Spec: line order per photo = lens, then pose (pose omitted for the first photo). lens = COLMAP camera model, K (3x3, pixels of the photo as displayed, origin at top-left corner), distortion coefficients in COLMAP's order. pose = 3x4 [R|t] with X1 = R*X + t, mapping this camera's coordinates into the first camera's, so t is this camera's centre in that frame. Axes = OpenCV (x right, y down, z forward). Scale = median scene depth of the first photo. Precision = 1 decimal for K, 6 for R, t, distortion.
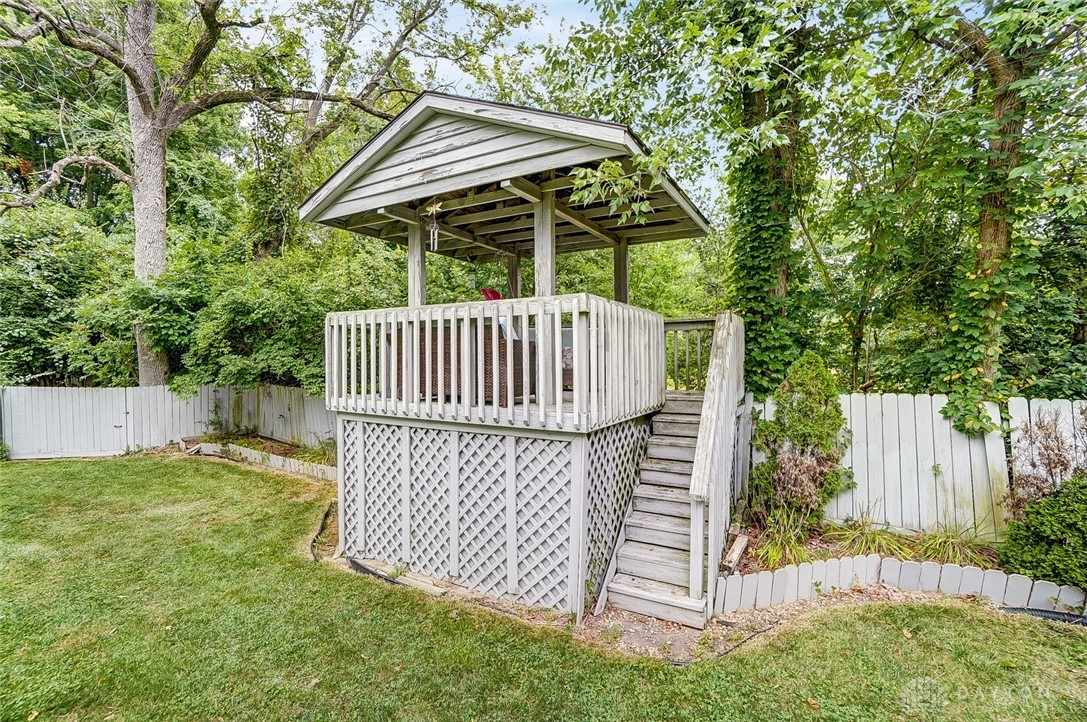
lens RADIAL K [[483.4, 0, 540.9], [0, 483.4, 361.4], [0, 0, 1]] dist [-0.000464, 0.000085]
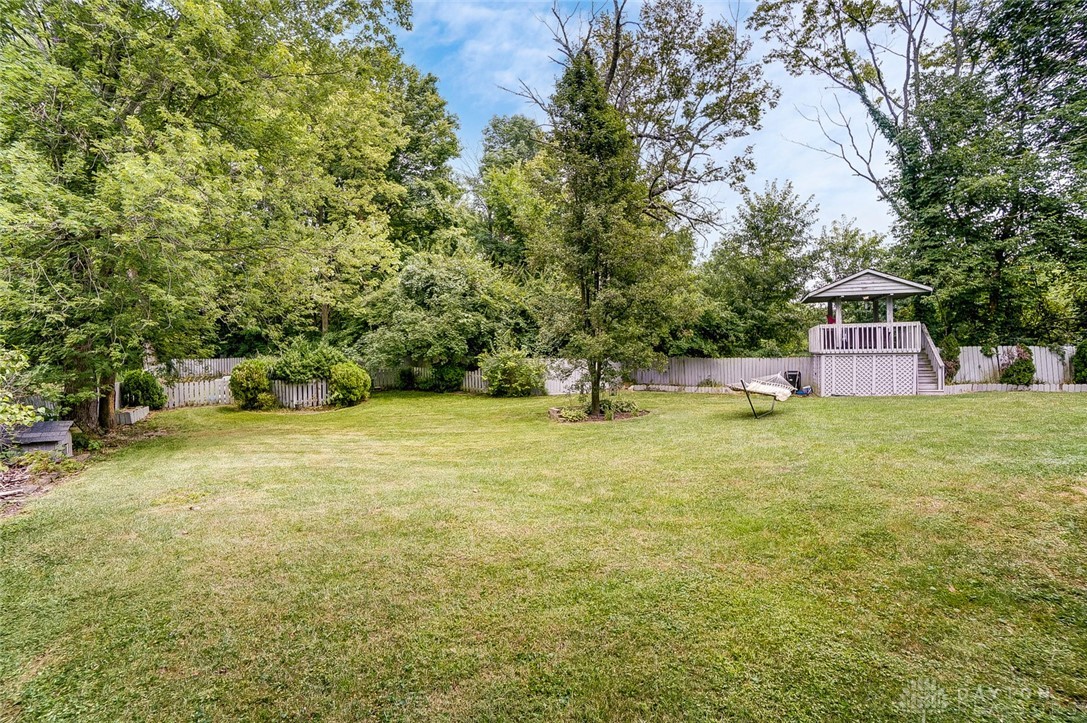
lens RADIAL K [[483.4, 0, 546.0], [0, 483.4, 357.8], [0, 0, 1]] dist [-0.000464, 0.000085]
pose [[0.994550, -0.019098, 0.102494, -2.855229], [0.018431, 0.999802, 0.007453, 0.072860], [-0.102616, -0.005523, 0.994706, -2.330759]]
